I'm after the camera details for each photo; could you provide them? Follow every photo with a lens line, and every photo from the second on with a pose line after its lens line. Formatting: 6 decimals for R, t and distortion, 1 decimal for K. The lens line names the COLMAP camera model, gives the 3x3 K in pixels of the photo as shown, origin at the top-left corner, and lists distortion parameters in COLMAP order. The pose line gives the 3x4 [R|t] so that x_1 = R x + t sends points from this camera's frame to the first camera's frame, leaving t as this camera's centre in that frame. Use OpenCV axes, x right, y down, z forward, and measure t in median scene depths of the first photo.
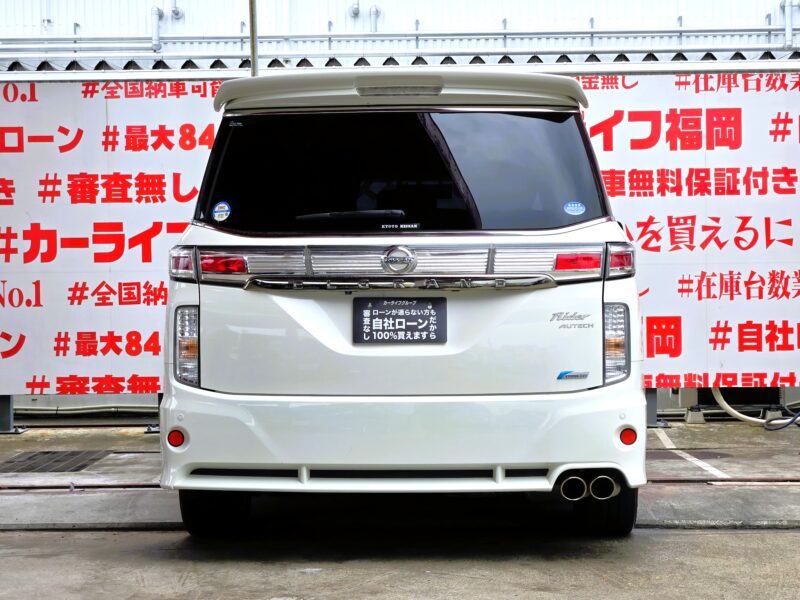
lens RADIAL K [[1751.8, 0, 435.3], [0, 1751.8, 287.0], [0, 0, 1]] dist [0.171403, 0.000000]
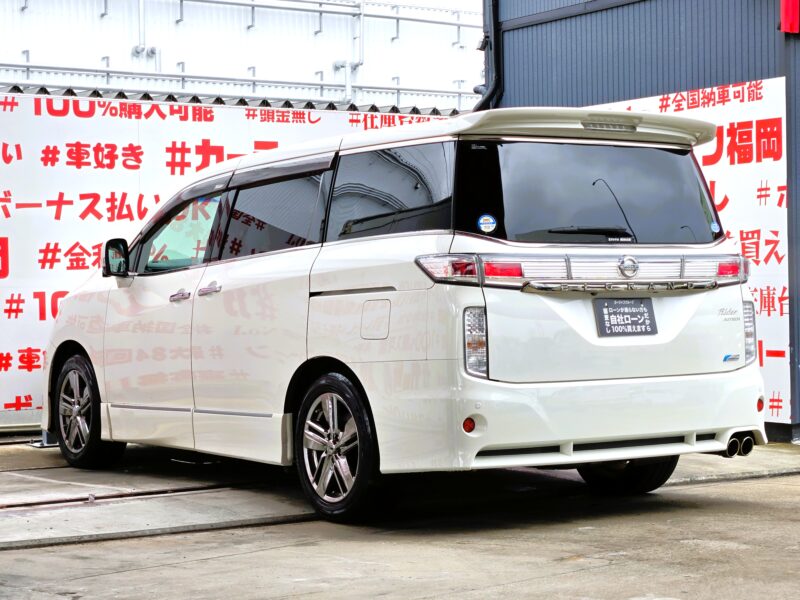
lens RADIAL K [[1751.8, 0, 402.1], [0, 1751.8, 301.1], [0, 0, 1]] dist [0.171403, 0.000000]
pose [[0.820700, -0.011850, 0.571236, -0.831255], [0.017832, 0.999829, -0.004878, 0.011593], [-0.571080, 0.014189, 0.820772, 0.099020]]
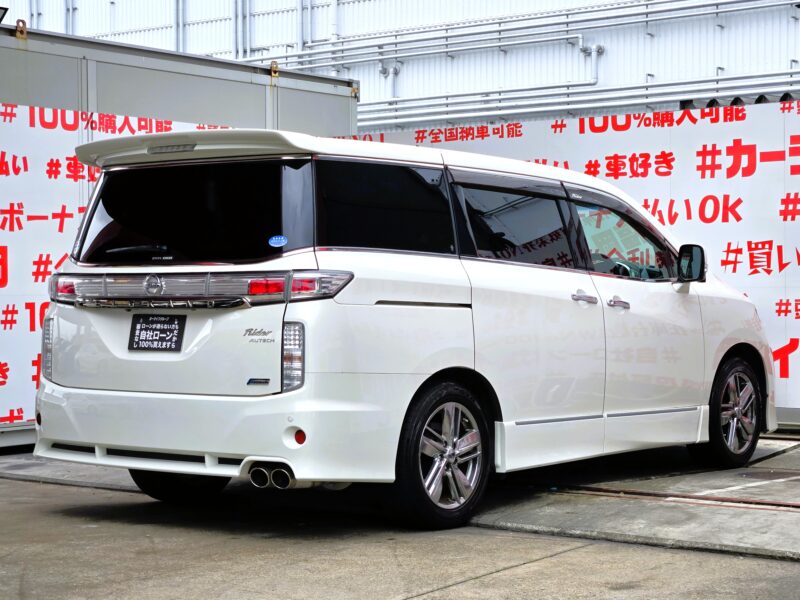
lens RADIAL K [[1751.8, 0, 425.3], [0, 1751.8, 279.7], [0, 0, 1]] dist [0.171403, 0.000000]
pose [[0.795415, 0.003892, -0.606053, 0.889900], [-0.010911, 0.999909, -0.007900, -0.010921], [0.605967, 0.012896, 0.795385, 0.116697]]
